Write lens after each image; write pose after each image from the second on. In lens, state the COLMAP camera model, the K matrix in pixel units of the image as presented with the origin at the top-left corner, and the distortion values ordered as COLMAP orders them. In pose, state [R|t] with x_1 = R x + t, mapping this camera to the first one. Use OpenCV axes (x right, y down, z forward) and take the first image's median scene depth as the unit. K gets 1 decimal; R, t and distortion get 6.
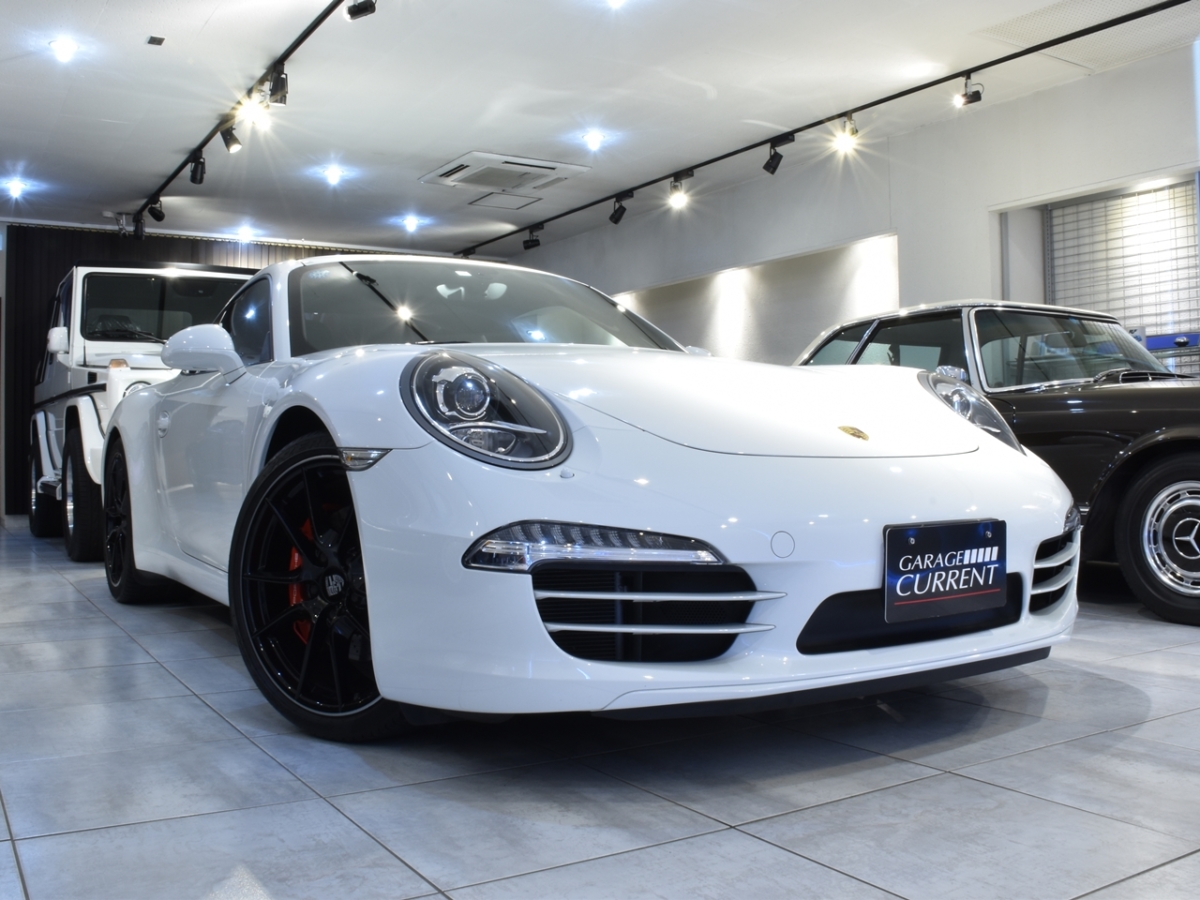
lens RADIAL K [[1148.0, 0, 602.6], [0, 1148.0, 446.6], [0, 0, 1]] dist [-0.055665, 0.000000]
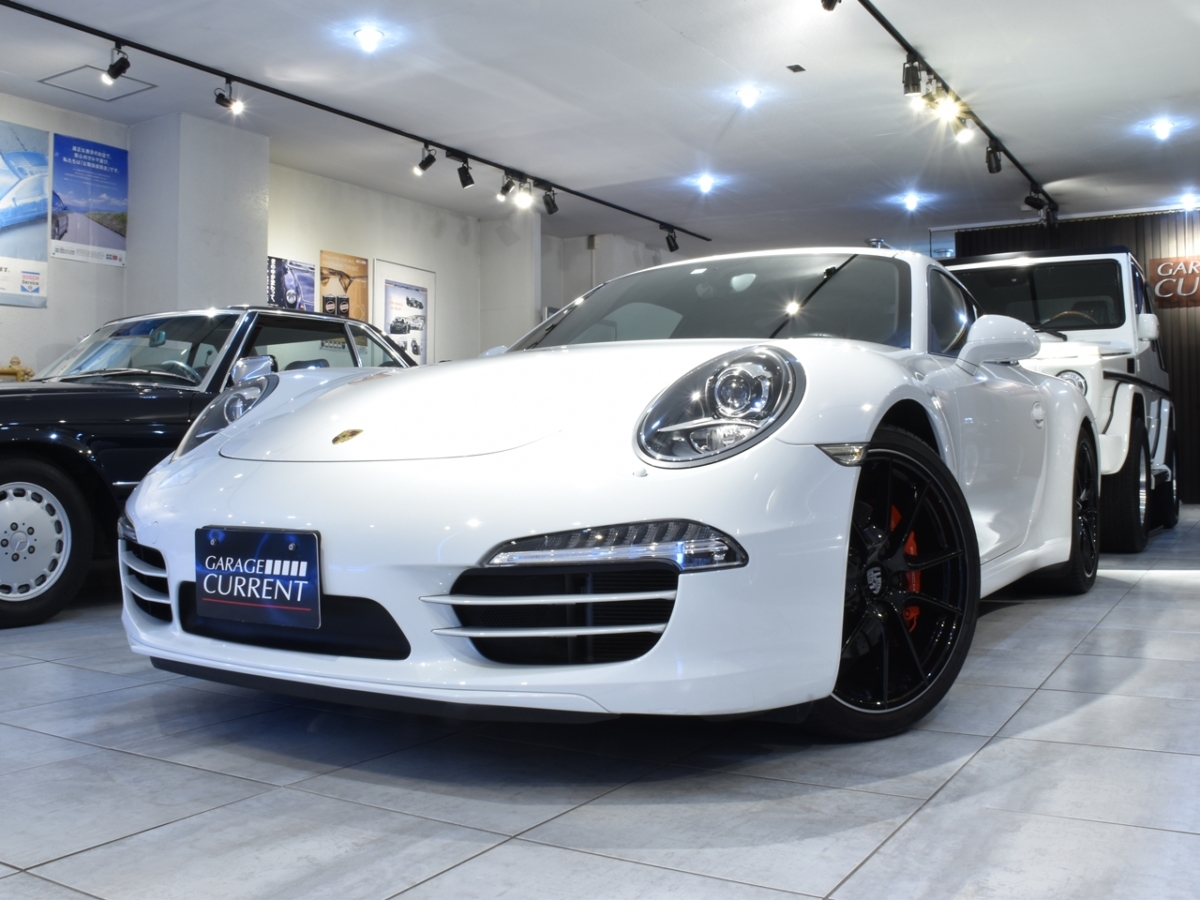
lens RADIAL K [[1148.0, 0, 558.4], [0, 1148.0, 448.4], [0, 0, 1]] dist [-0.055665, 0.000000]
pose [[0.431663, 0.016348, -0.901887, 1.301797], [-0.003685, 0.999859, 0.016360, -0.020433], [0.902027, -0.003739, 0.431663, 0.807439]]
